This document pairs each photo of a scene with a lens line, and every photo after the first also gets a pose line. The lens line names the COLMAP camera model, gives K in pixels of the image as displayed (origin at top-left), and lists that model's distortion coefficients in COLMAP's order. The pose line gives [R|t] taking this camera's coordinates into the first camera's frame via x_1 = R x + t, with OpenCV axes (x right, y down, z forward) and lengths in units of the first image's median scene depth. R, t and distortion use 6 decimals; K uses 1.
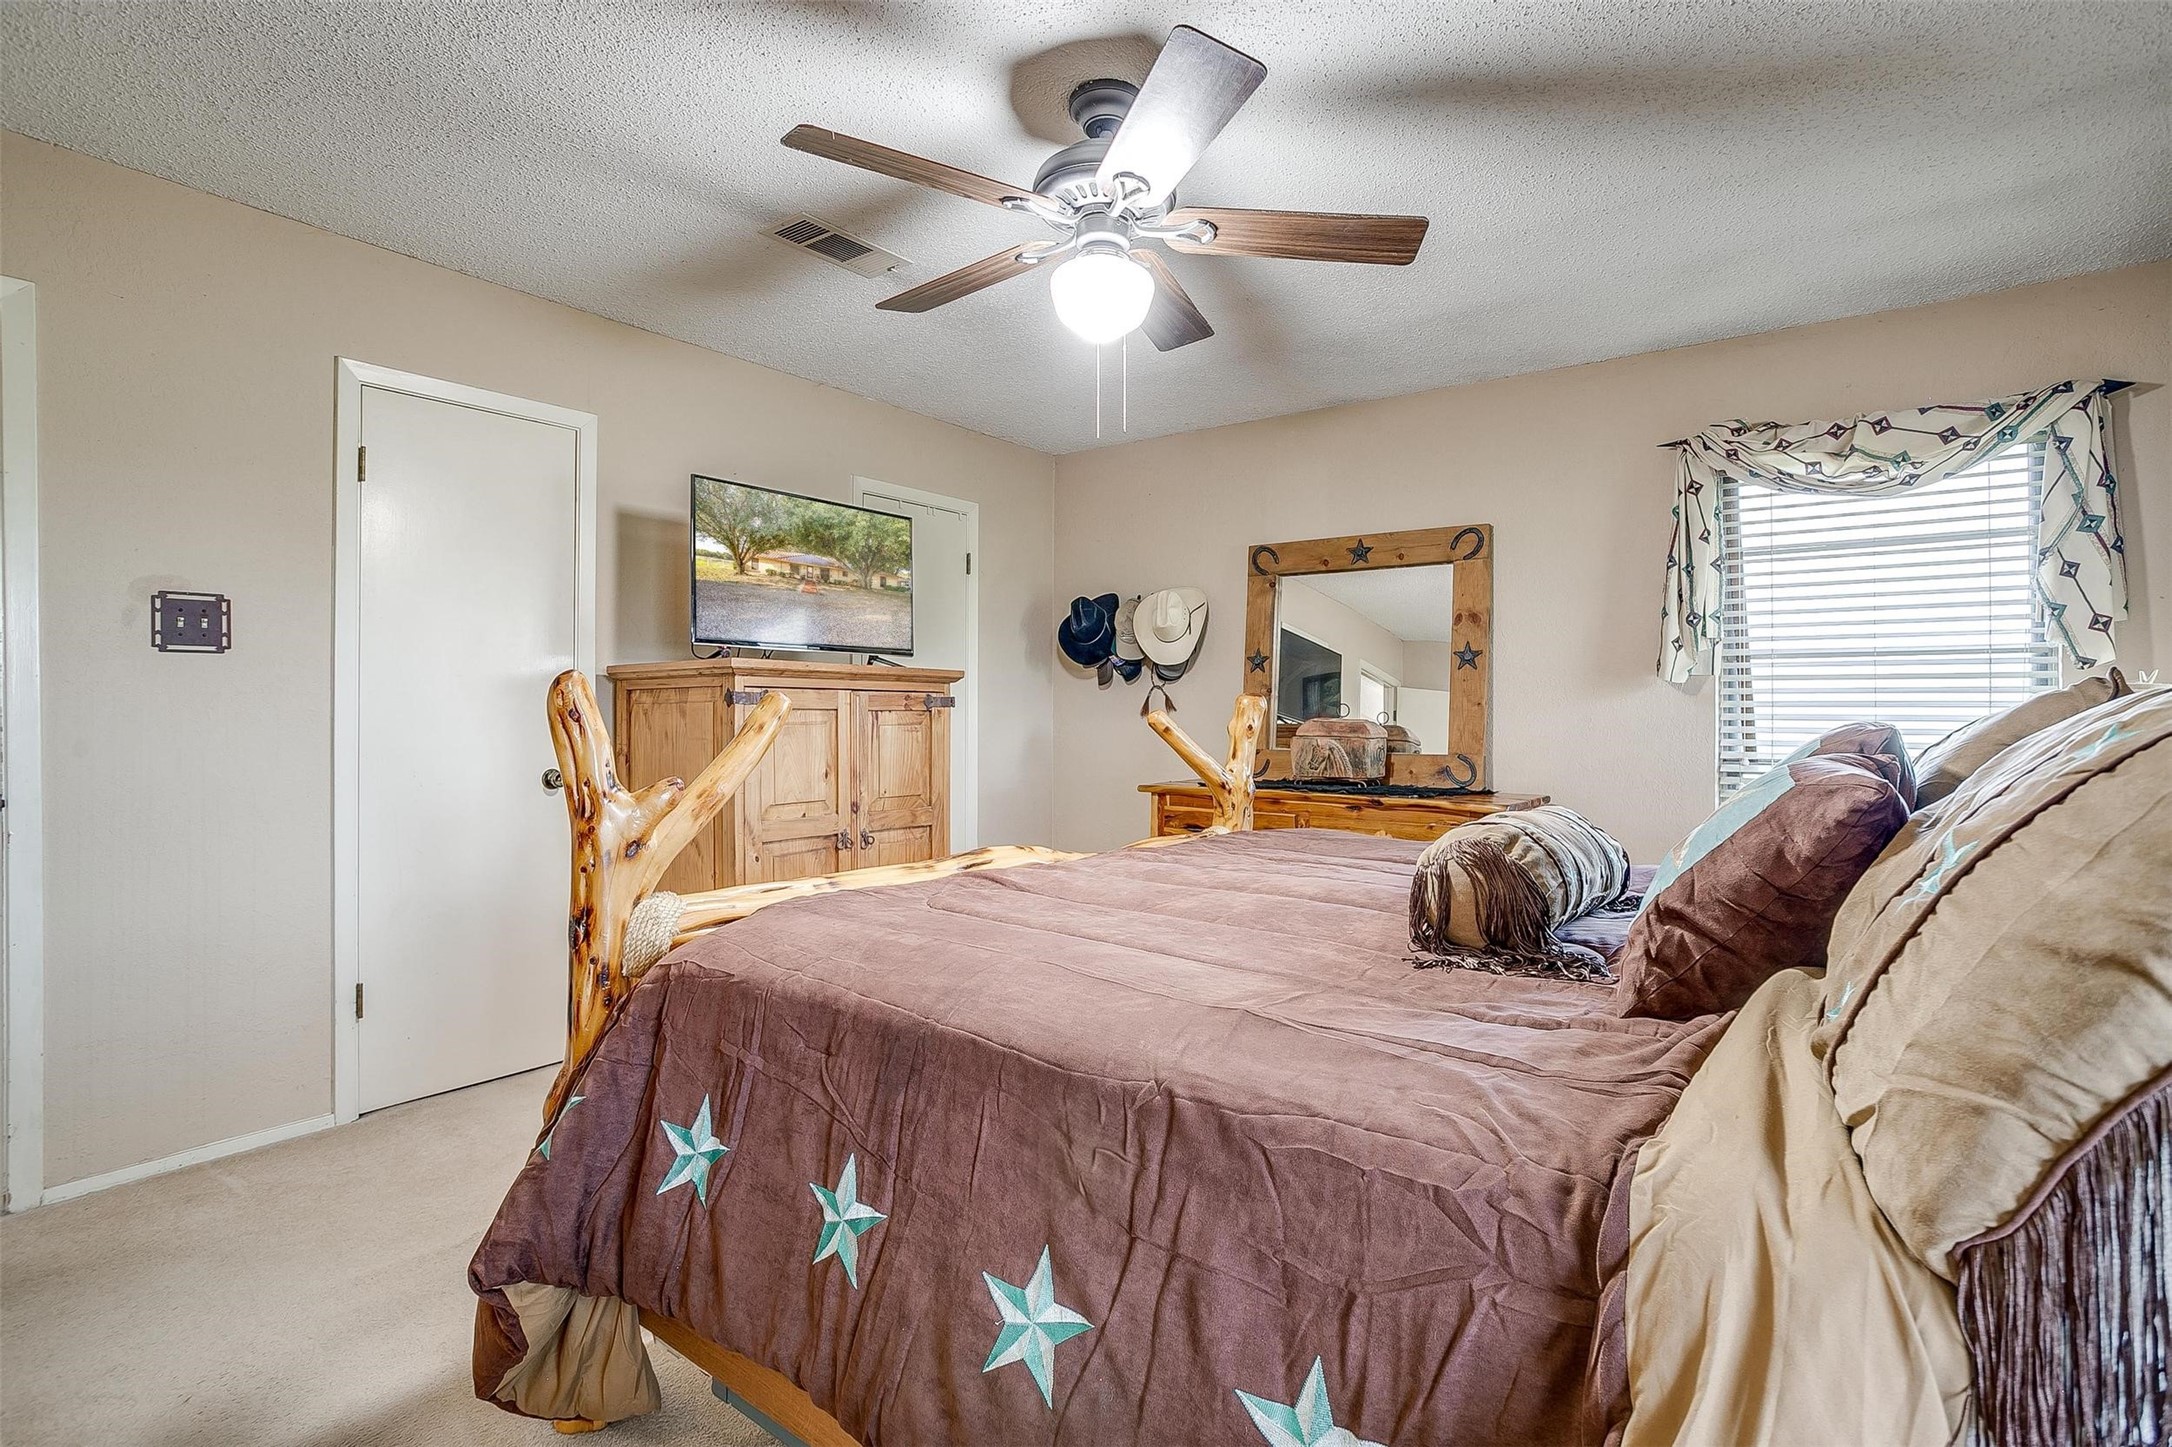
lens RADIAL K [[1061.5, 0, 1086.0], [0, 1061.5, 723.5], [0, 0, 1]] dist [-0.053185, 0.029198]
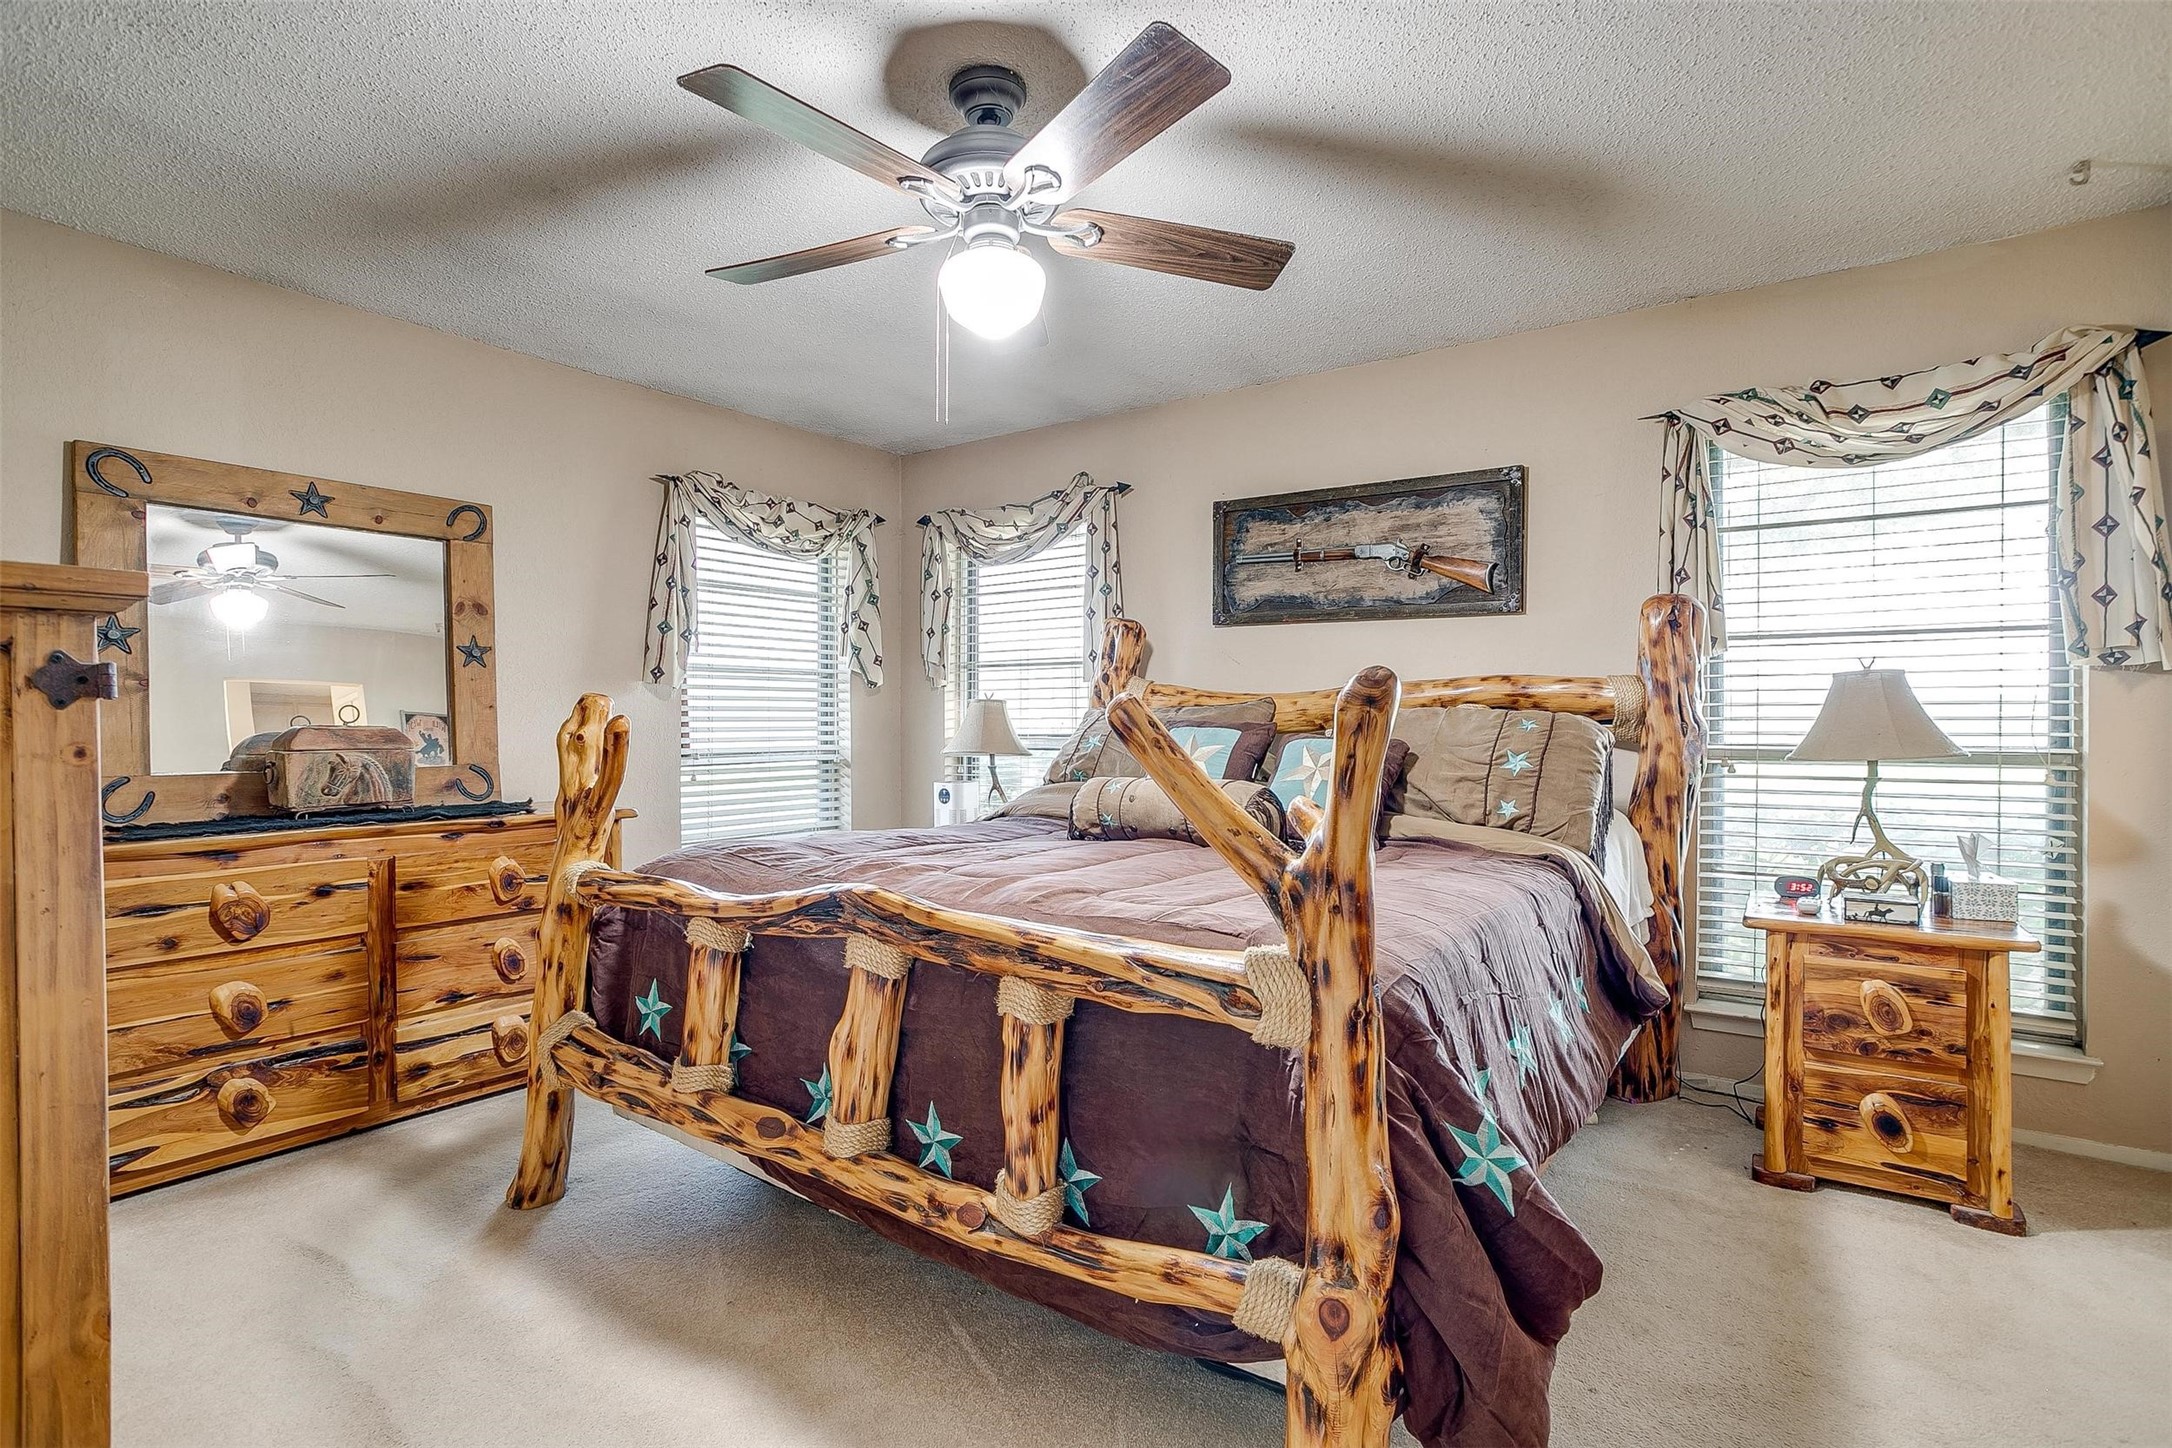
lens RADIAL K [[1061.5, 0, 1086.0], [0, 1061.5, 724.0], [0, 0, 1]] dist [-0.053185, 0.029198]
pose [[-0.024388, -0.011971, 0.999631, -0.601047], [0.008568, 0.999889, 0.012183, -0.011661], [-0.999666, 0.008862, -0.024283, 0.591986]]
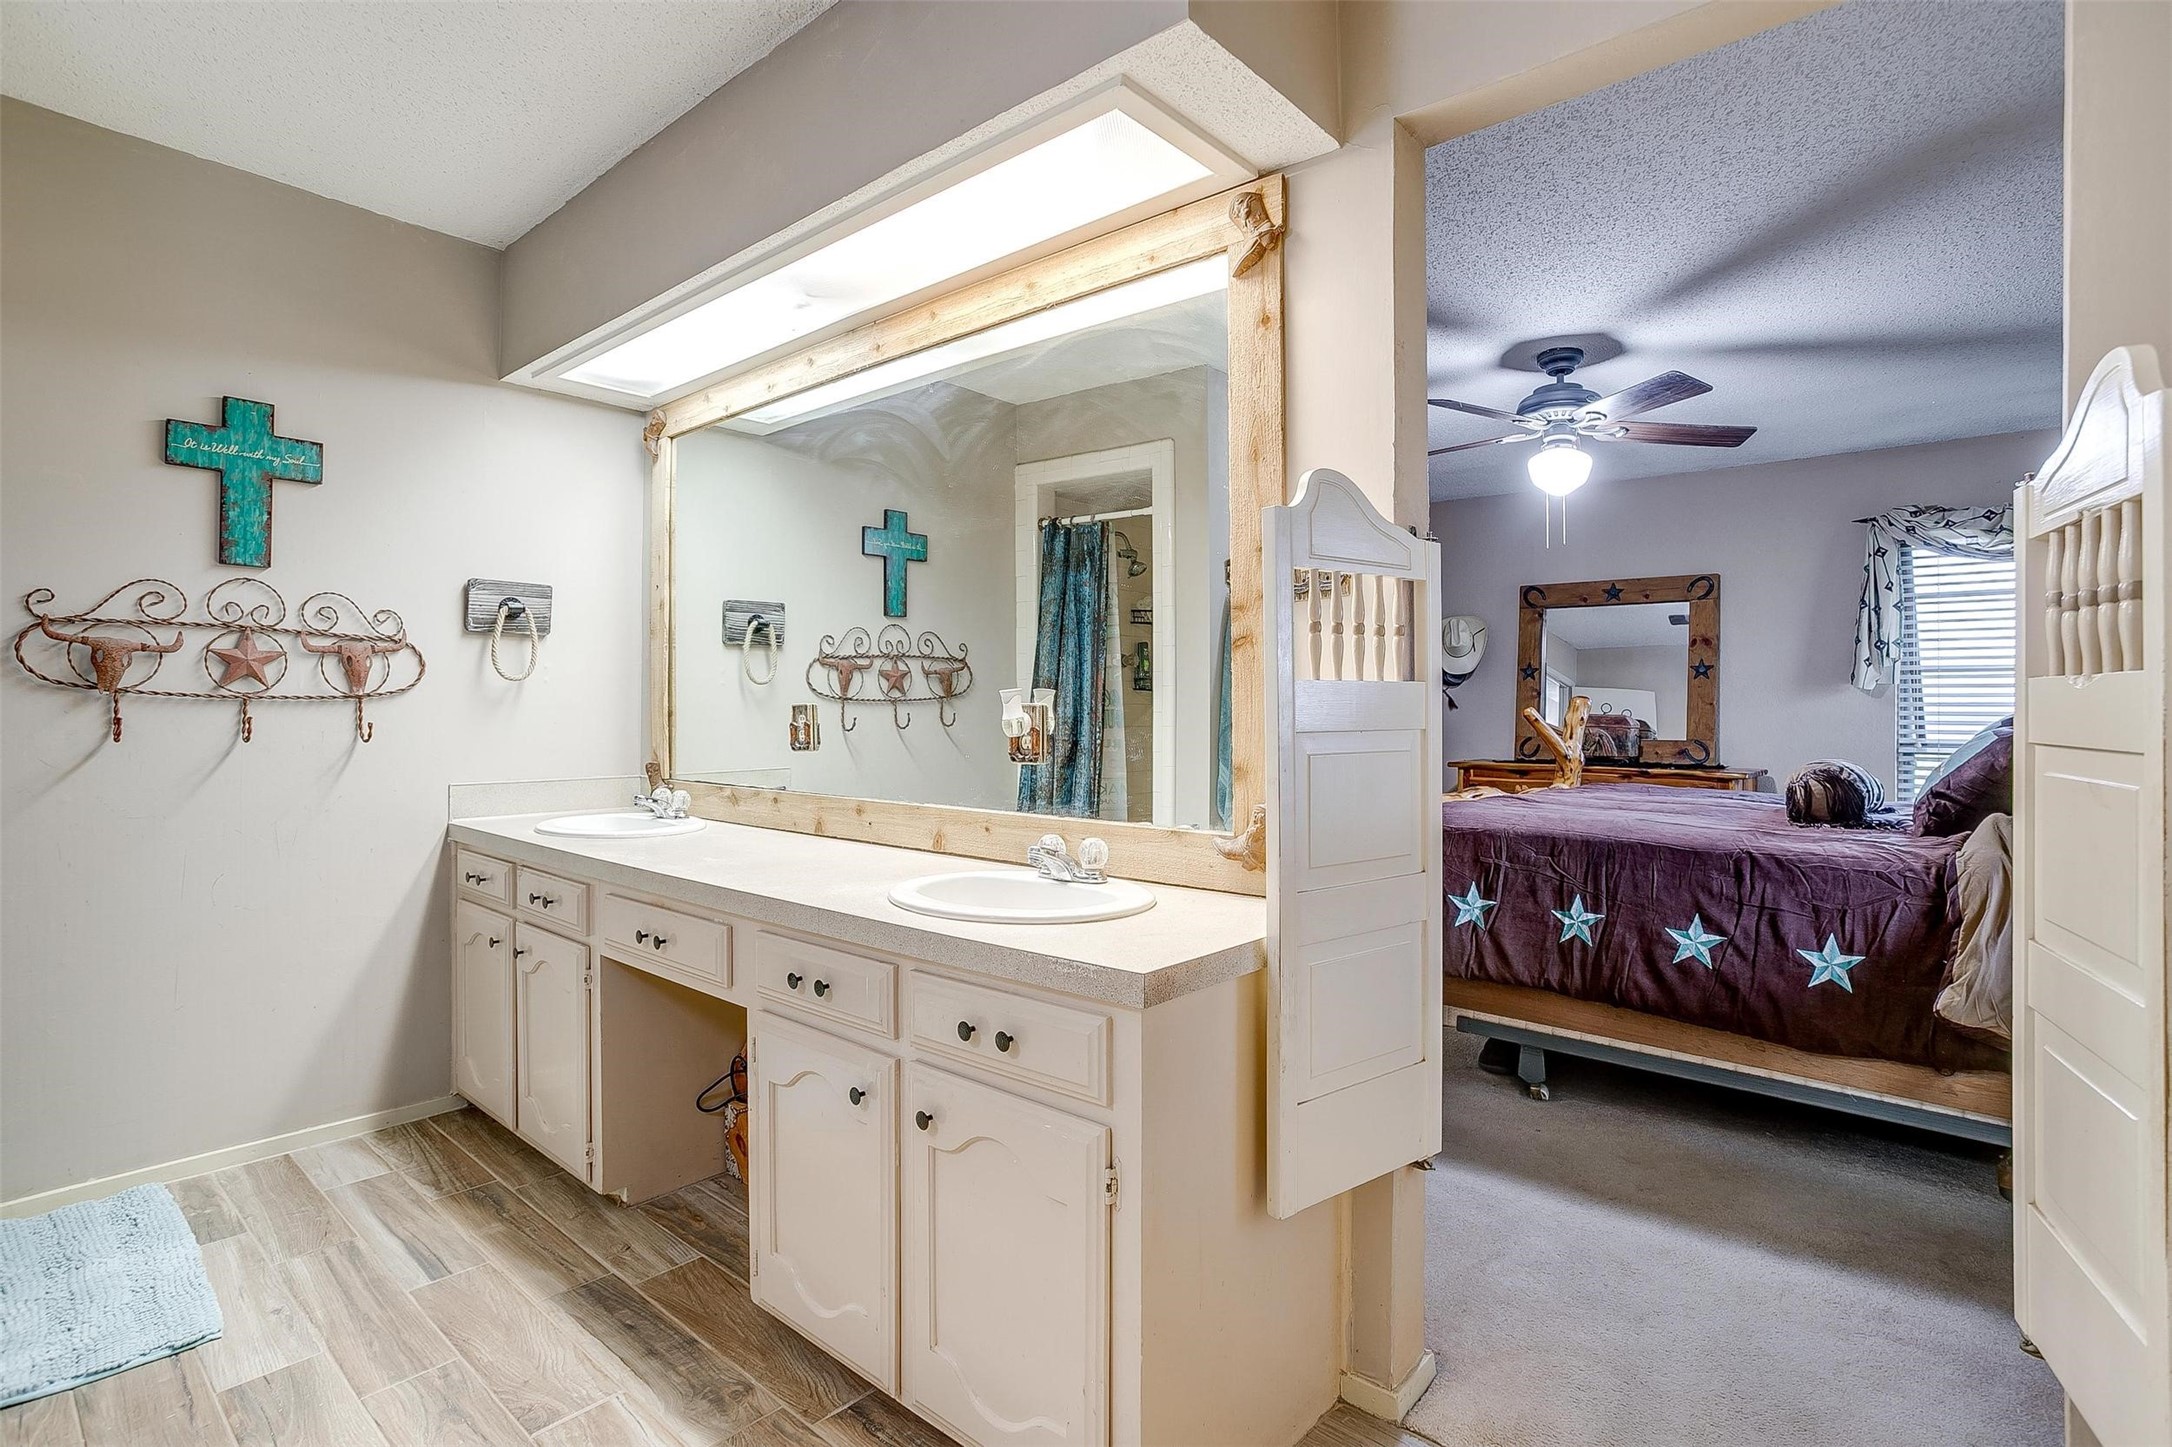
lens RADIAL K [[1061.5, 0, 1086.0], [0, 1061.5, 723.5], [0, 0, 1]] dist [-0.053185, 0.029198]
pose [[0.997582, 0.003635, -0.069406, -0.401243], [-0.003609, 0.999993, 0.000501, 0.010833], [0.069407, -0.000250, 0.997588, -0.489380]]
